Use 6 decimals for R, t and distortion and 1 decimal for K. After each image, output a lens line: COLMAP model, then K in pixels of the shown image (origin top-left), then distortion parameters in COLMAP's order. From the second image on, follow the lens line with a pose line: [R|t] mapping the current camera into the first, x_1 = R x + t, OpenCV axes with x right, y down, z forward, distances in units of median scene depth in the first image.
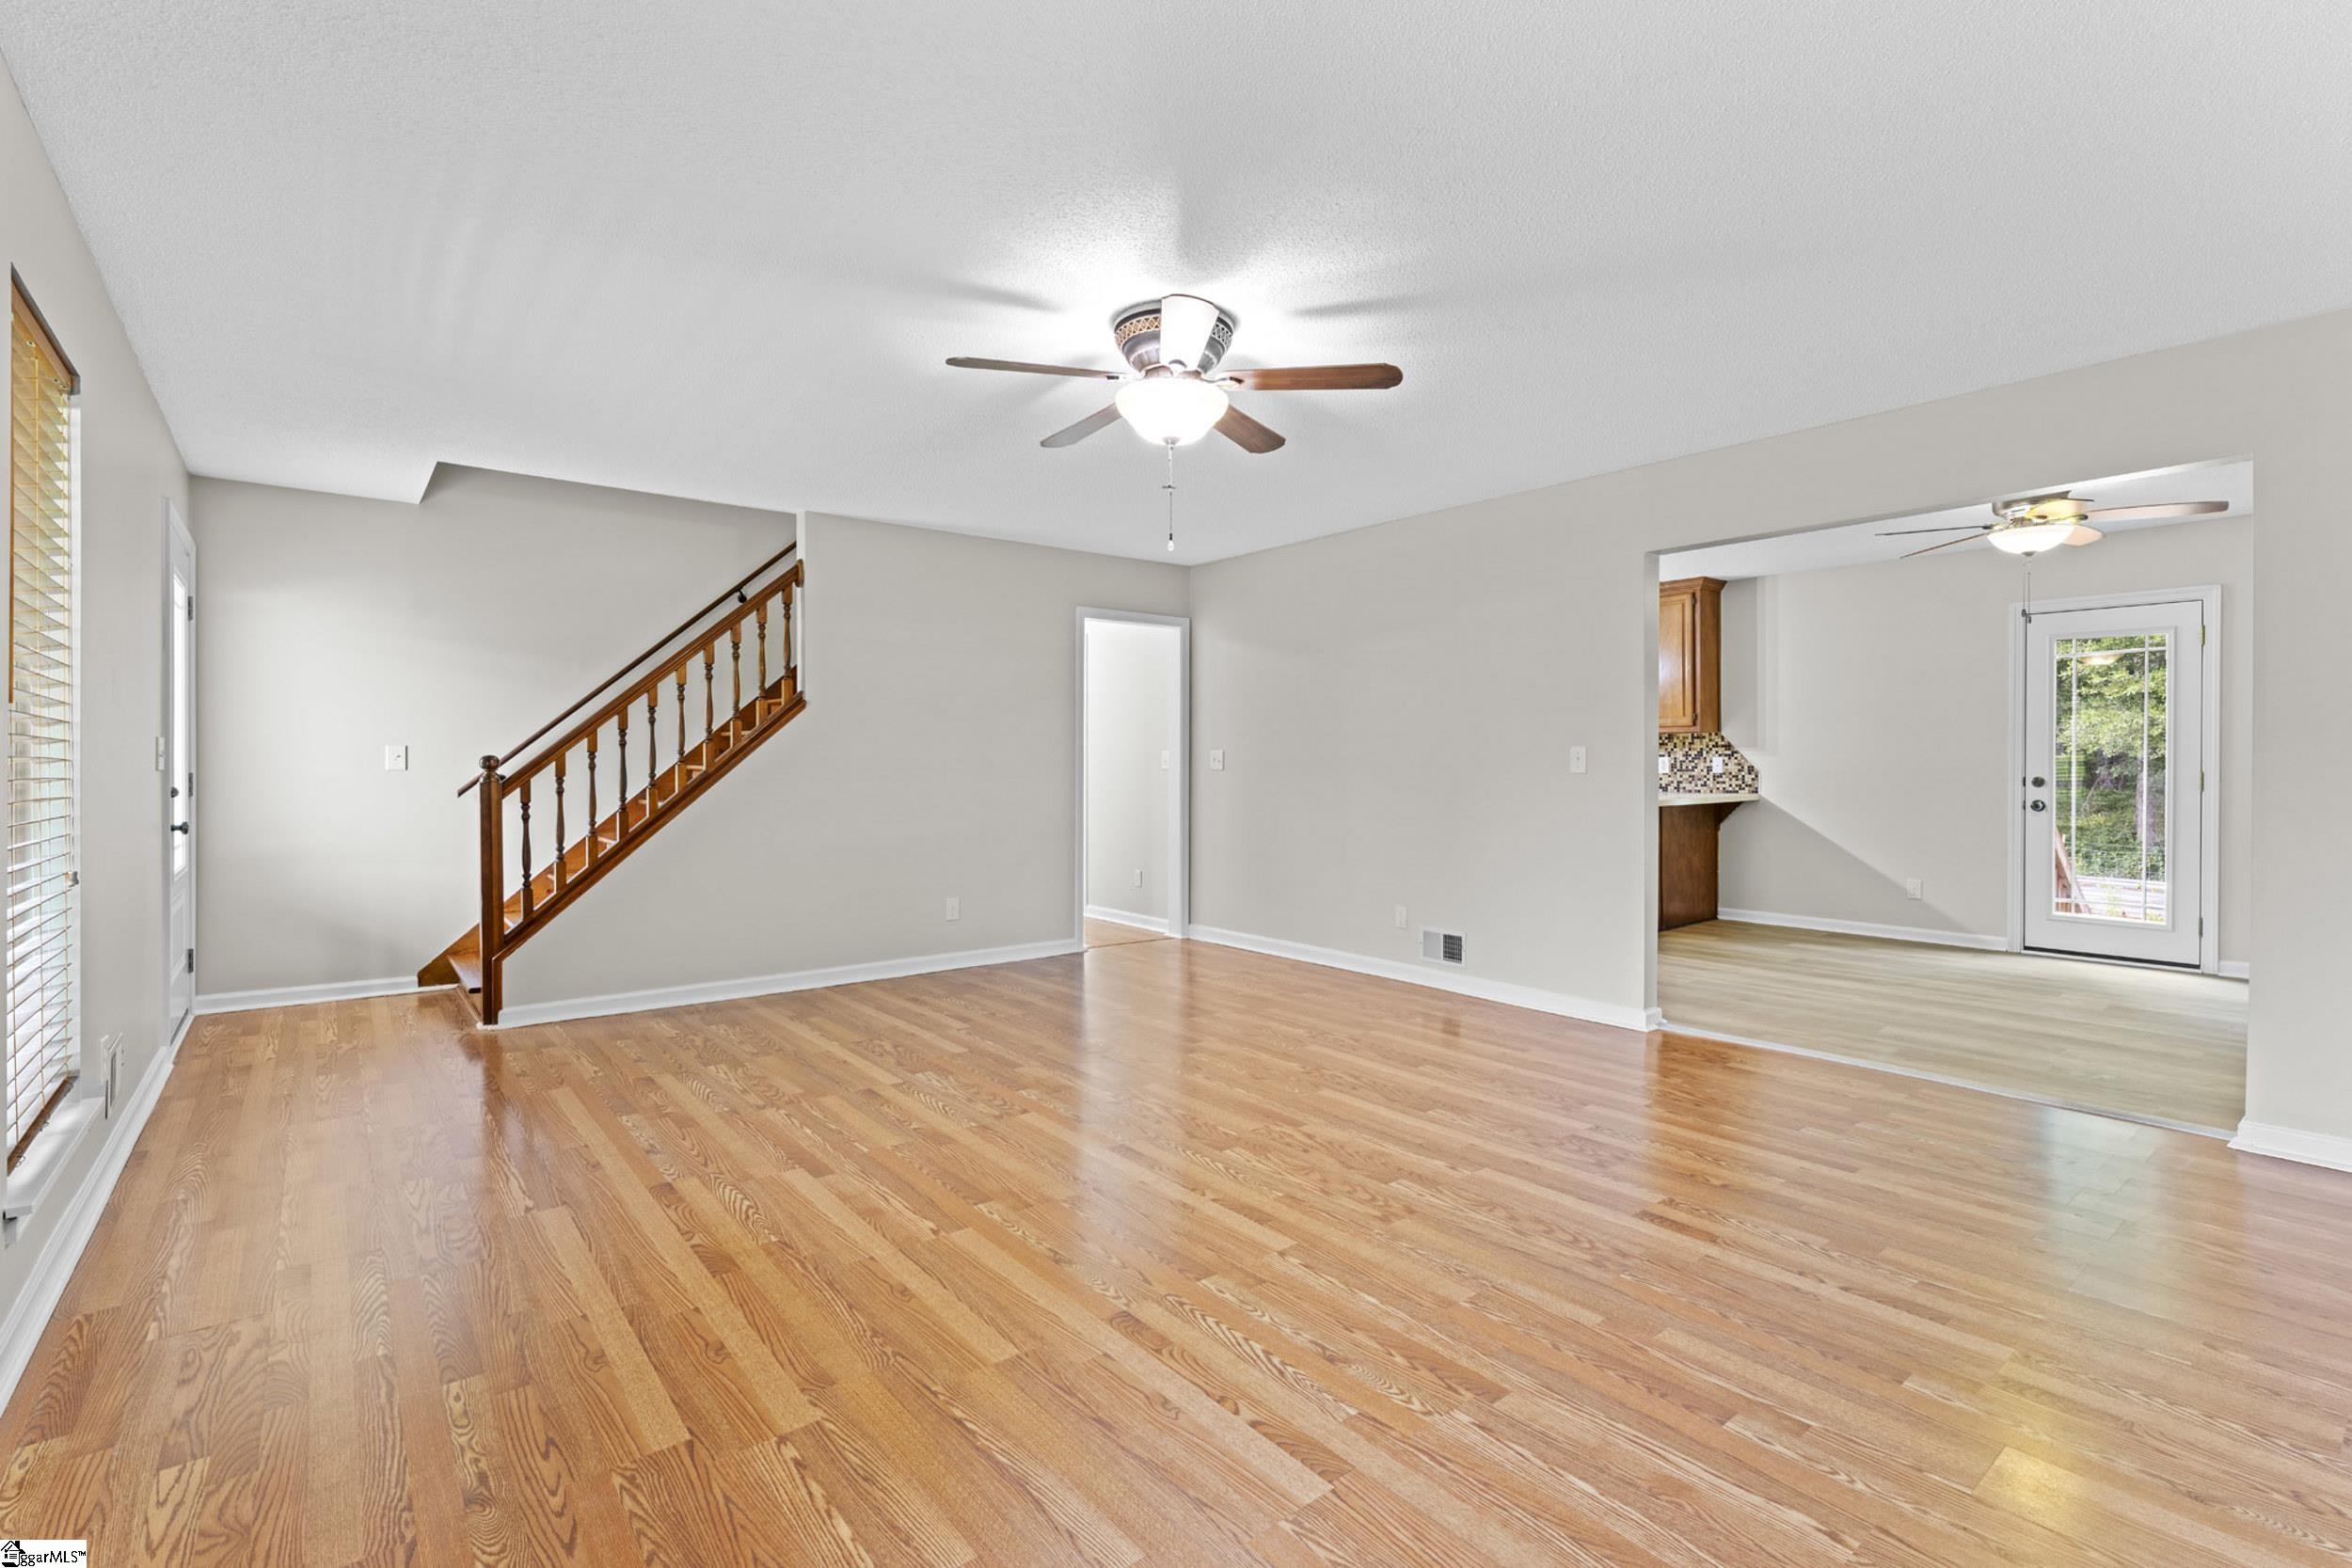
lens RADIAL K [[1059.5, 0, 1164.9], [0, 1059.5, 766.6], [0, 0, 1]] dist [0.002185, -0.000973]
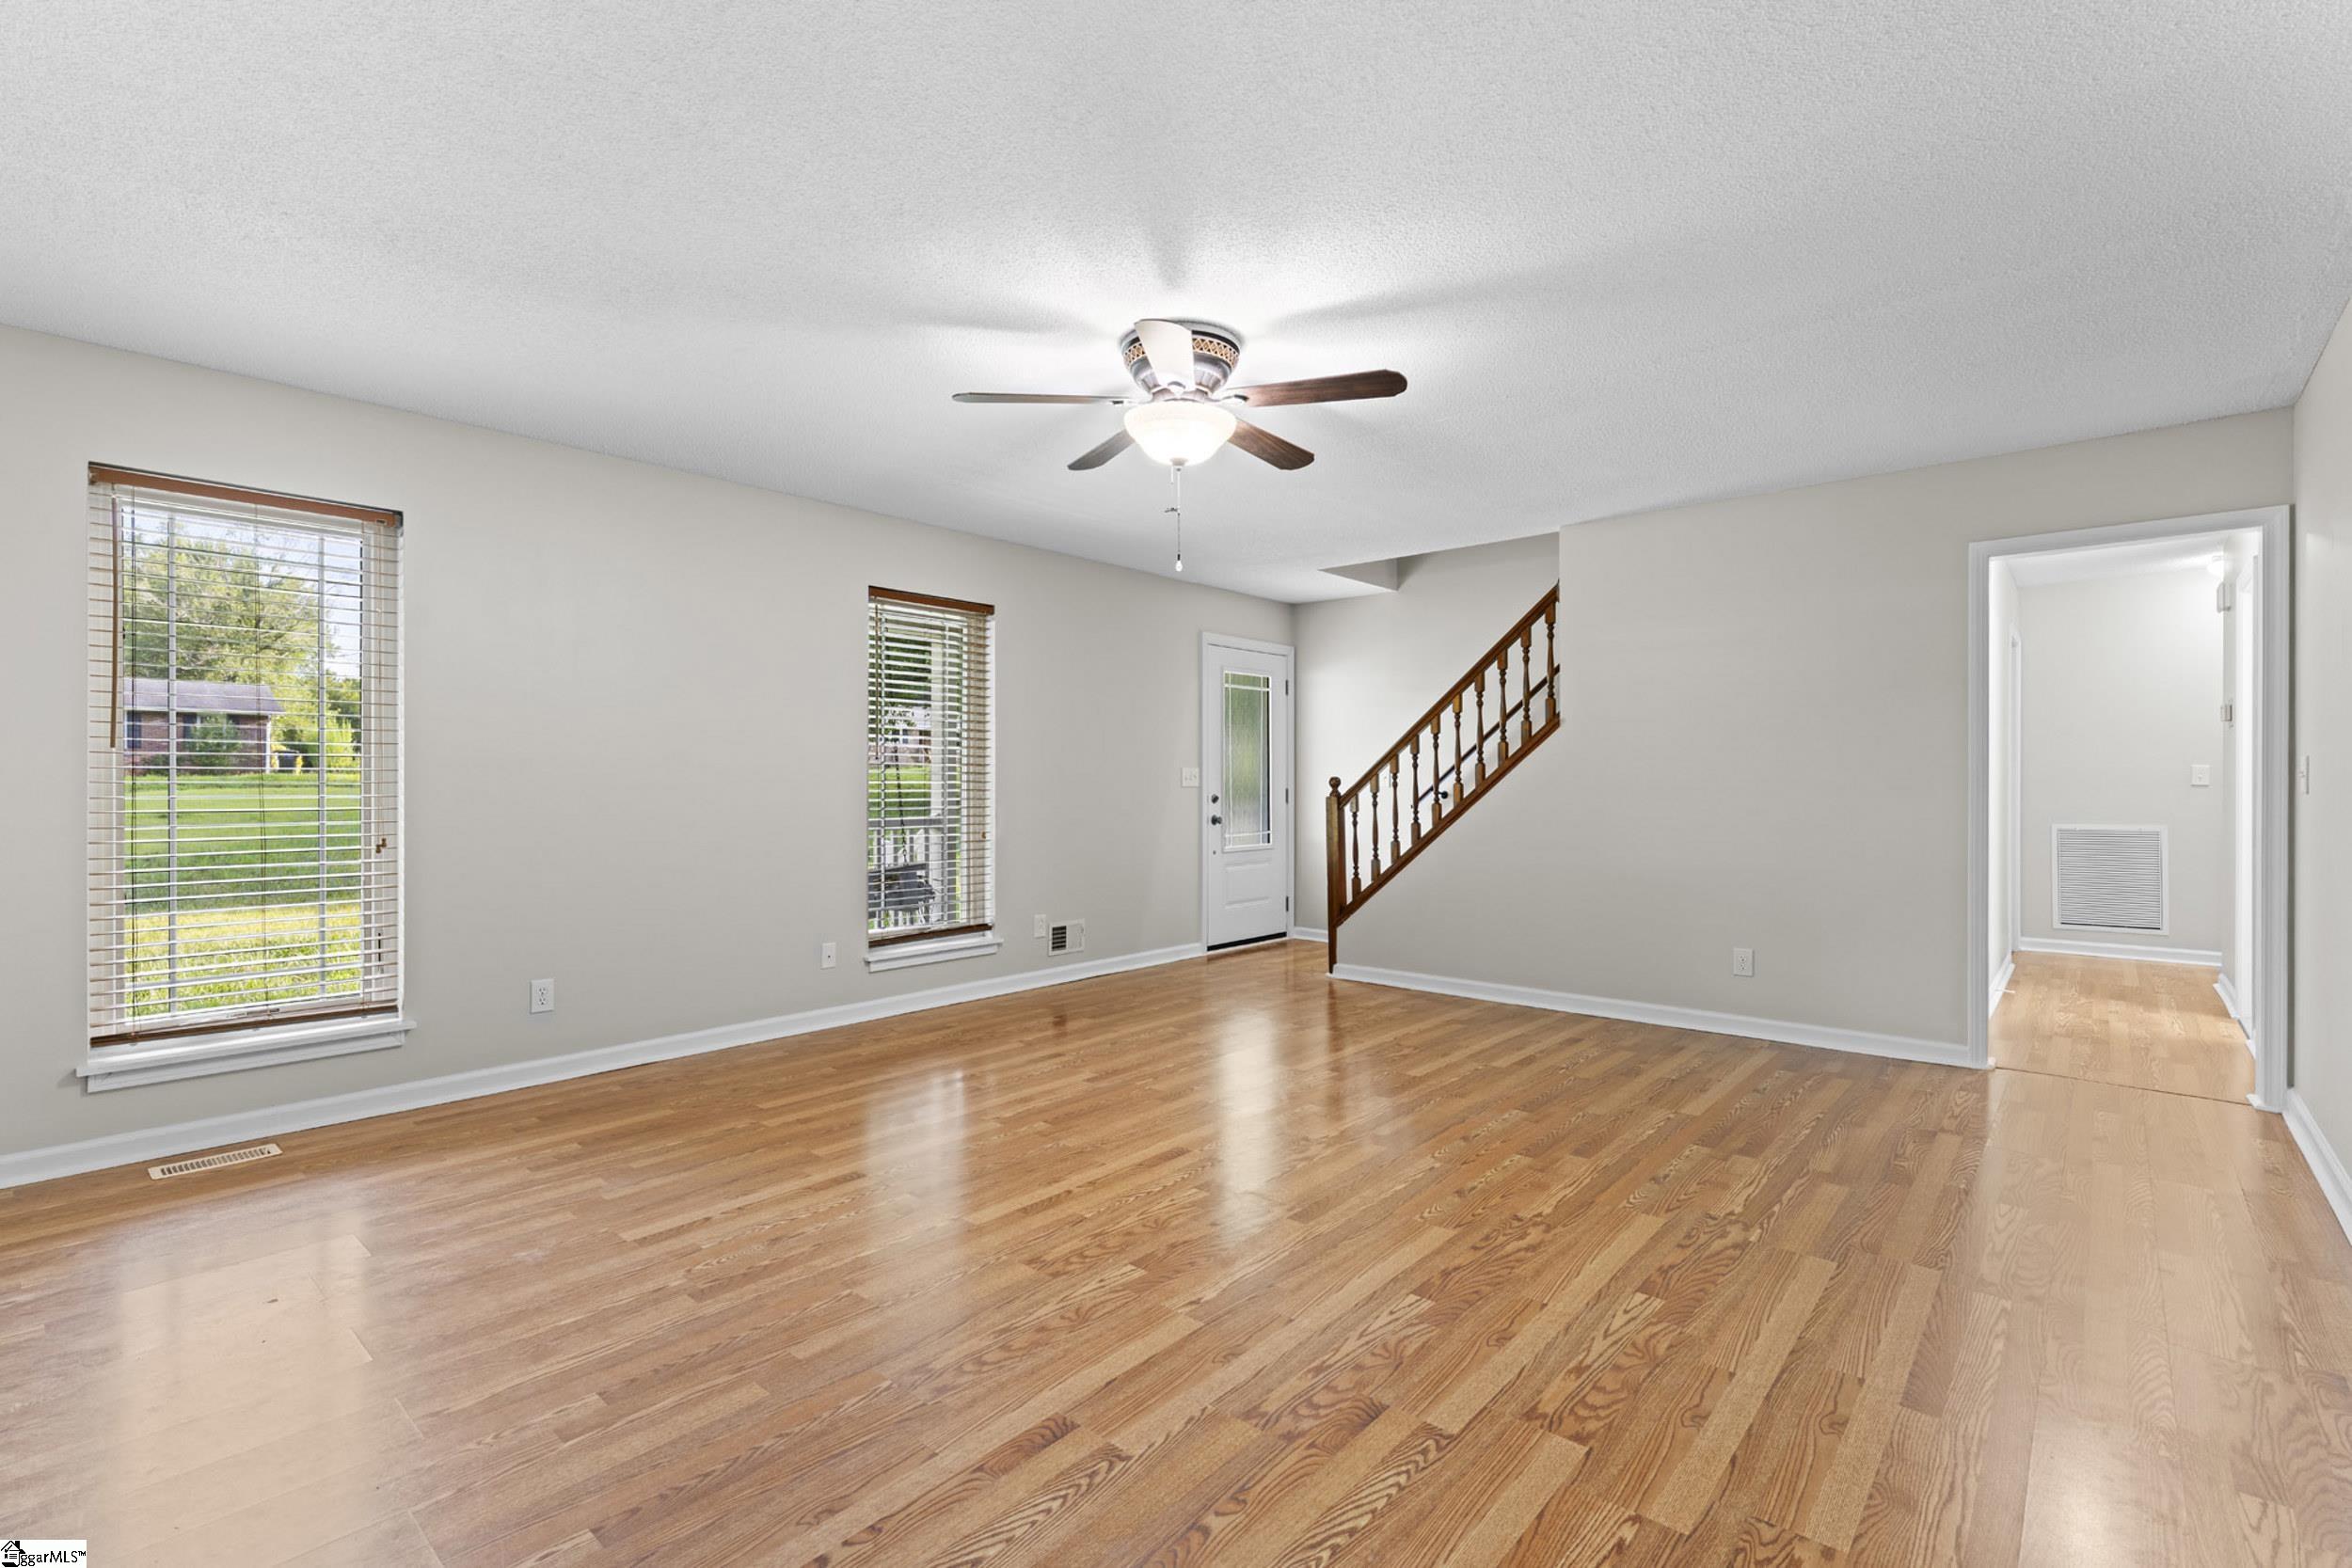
lens RADIAL K [[1059.5, 0, 1169.4], [0, 1059.5, 786.9], [0, 0, 1]] dist [0.002185, -0.000973]
pose [[0.174216, 0.002259, -0.984705, 1.089136], [-0.000673, 0.999997, 0.002175, -0.001464], [0.984707, 0.000284, 0.174217, 0.891568]]
